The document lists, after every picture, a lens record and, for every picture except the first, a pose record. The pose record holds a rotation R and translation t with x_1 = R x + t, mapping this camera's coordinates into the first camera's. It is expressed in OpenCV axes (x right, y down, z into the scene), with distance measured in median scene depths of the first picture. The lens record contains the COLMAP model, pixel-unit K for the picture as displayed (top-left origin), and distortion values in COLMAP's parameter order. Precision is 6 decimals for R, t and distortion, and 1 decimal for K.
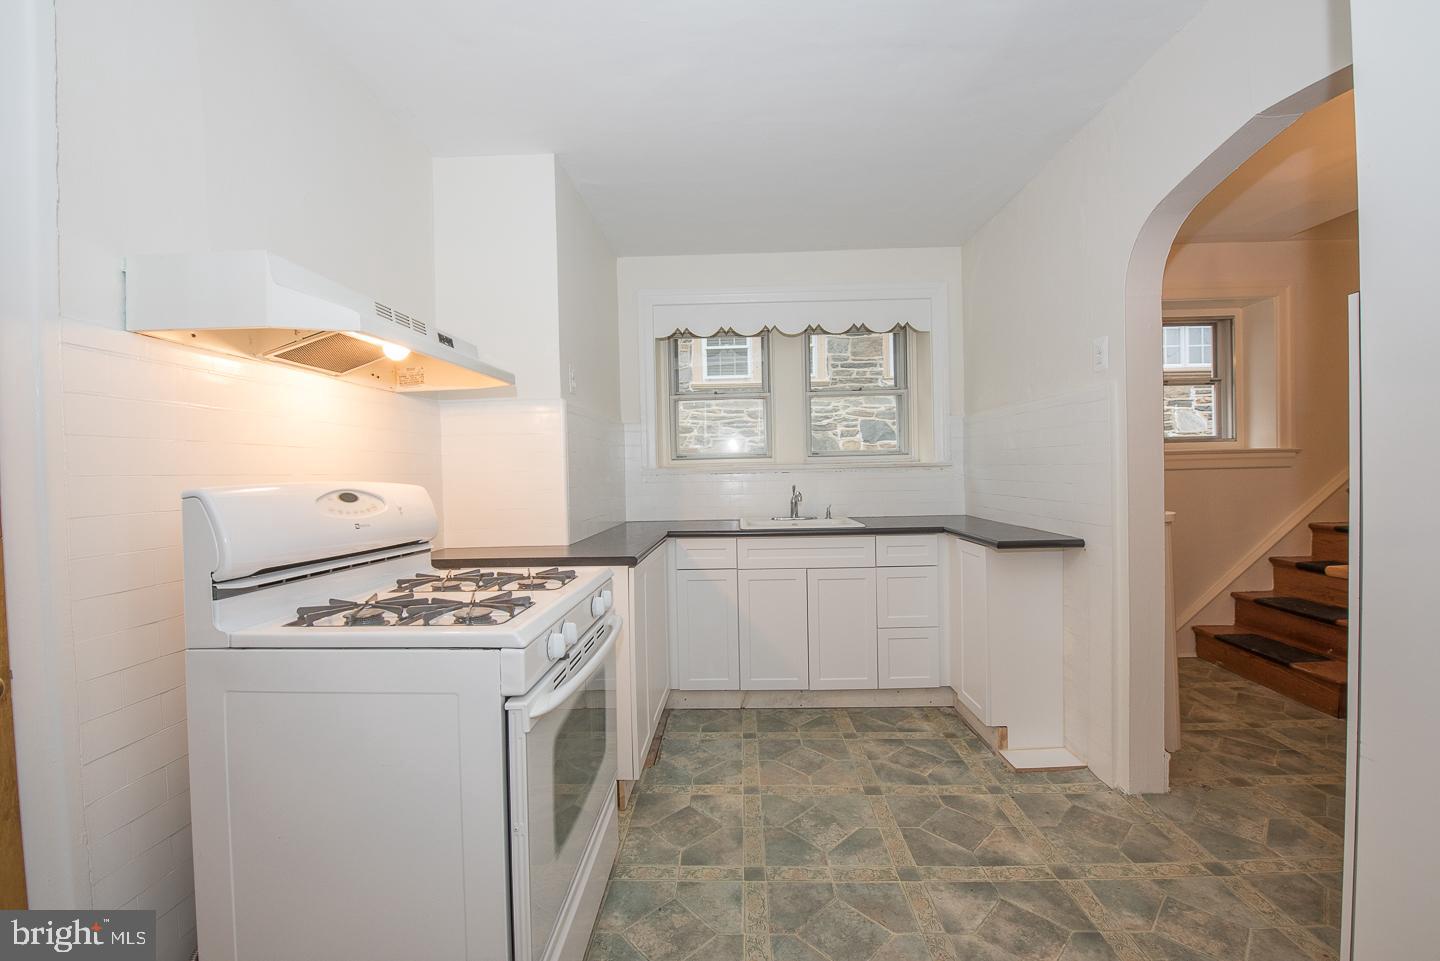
lens RADIAL K [[572.9, 0, 720.0], [0, 572.9, 480.5], [0, 0, 1]] dist [-0.020324, 0.000037]
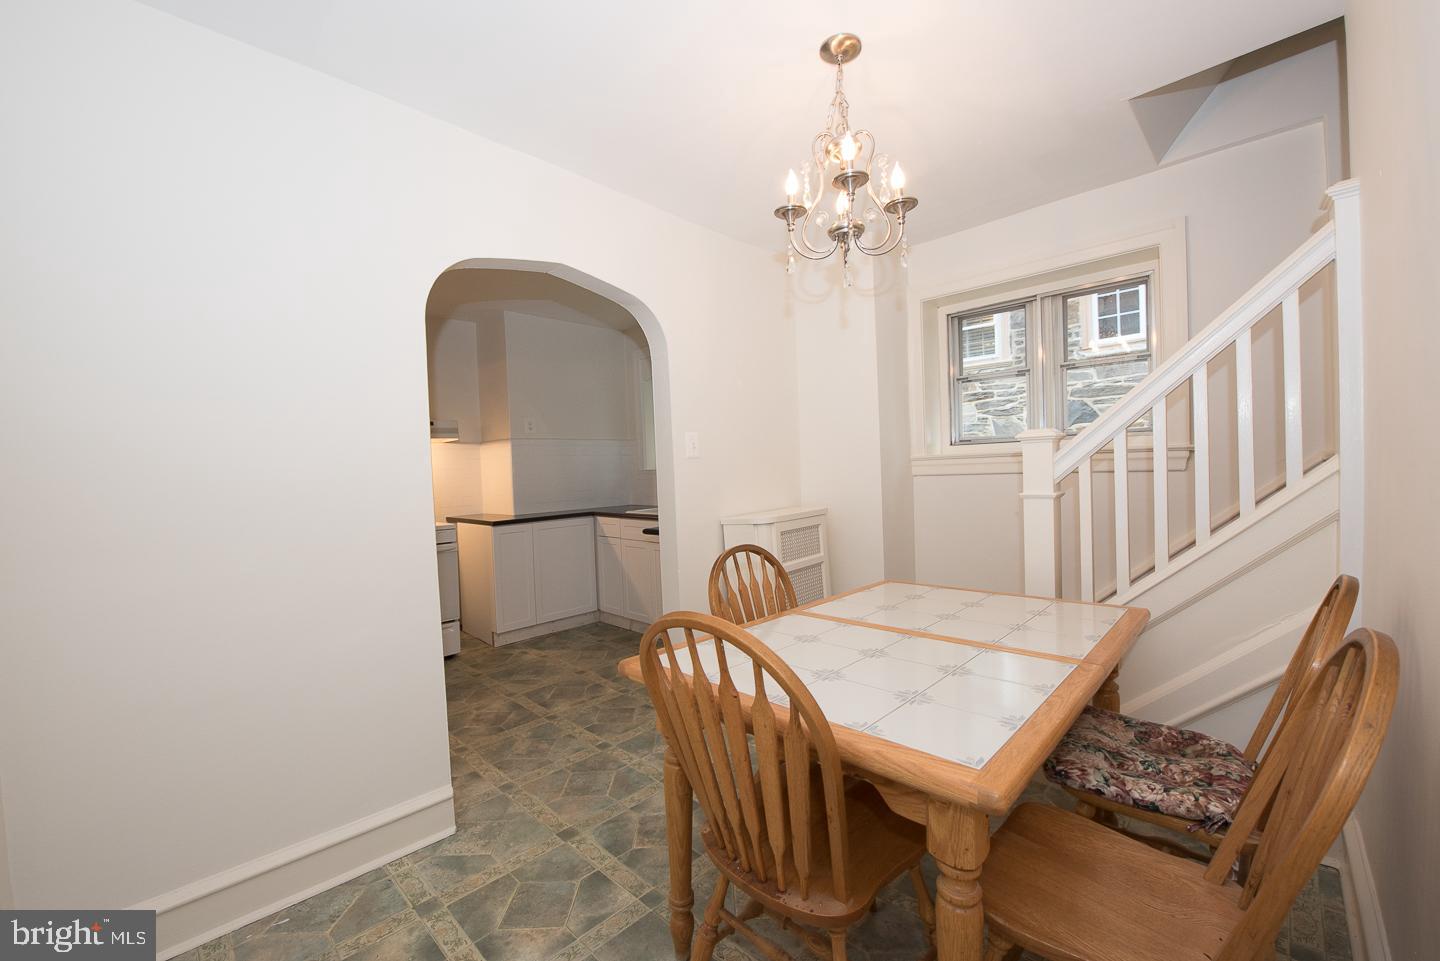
lens RADIAL K [[572.9, 0, 720.0], [0, 572.9, 480.5], [0, 0, 1]] dist [-0.020324, 0.000037]
pose [[0.738976, 0.011418, -0.673635, 0.461158], [0.010695, 0.999532, 0.028675, -0.014968], [0.673647, -0.028395, 0.738508, 0.017654]]
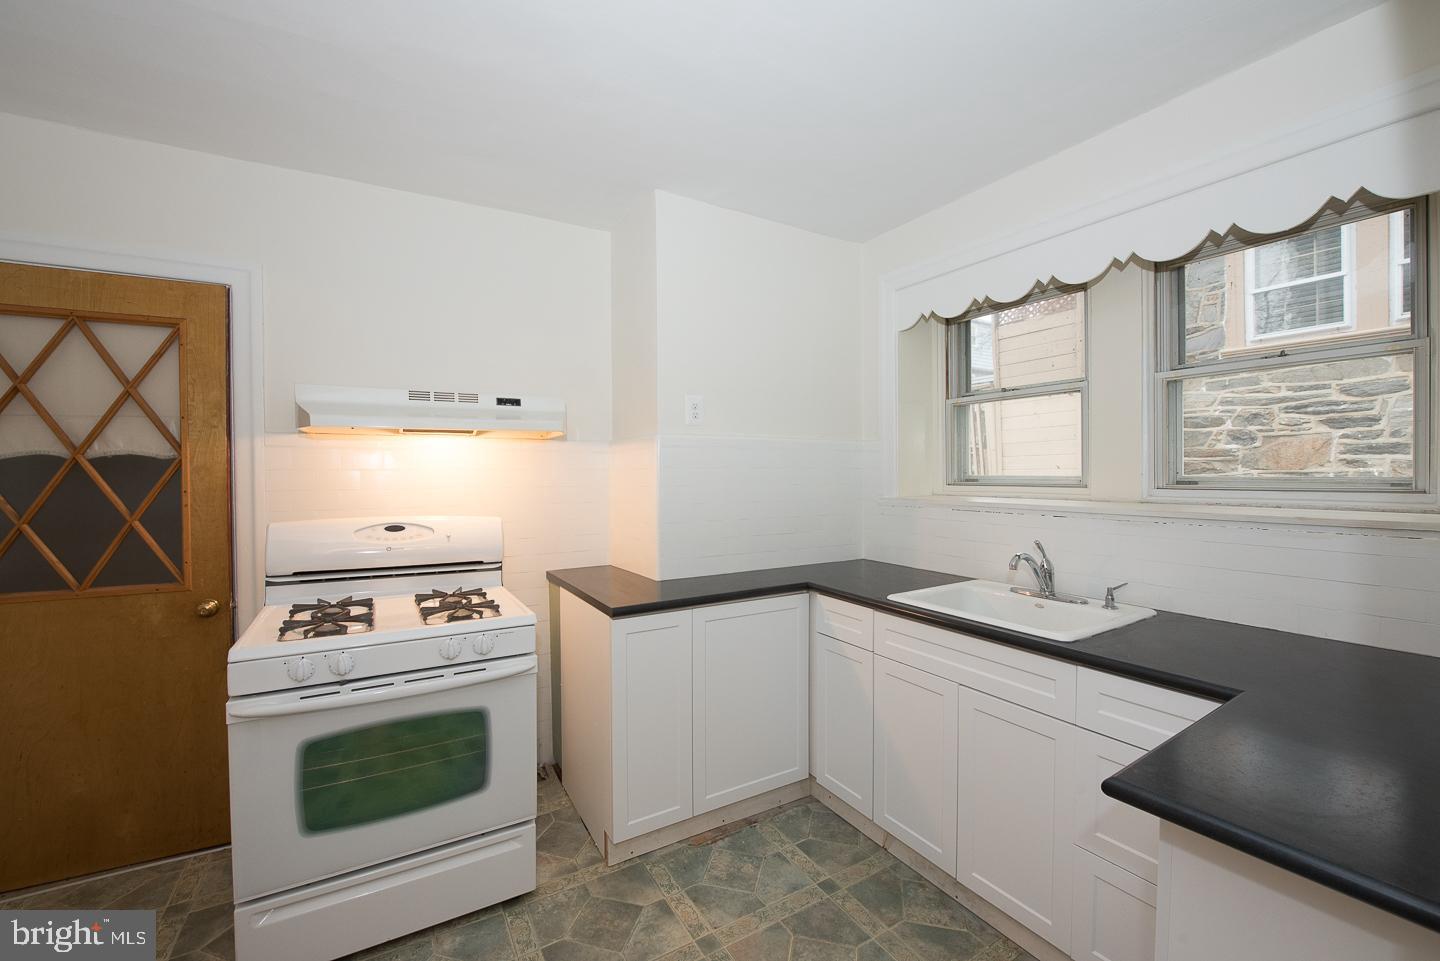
lens RADIAL K [[572.9, 0, 720.0], [0, 572.9, 480.5], [0, 0, 1]] dist [-0.020324, 0.000037]
pose [[0.541793, 0.031673, -0.839915, 0.188331], [-0.018555, 0.999497, 0.025722, -0.026865], [0.840307, 0.001649, 0.542108, 0.166415]]
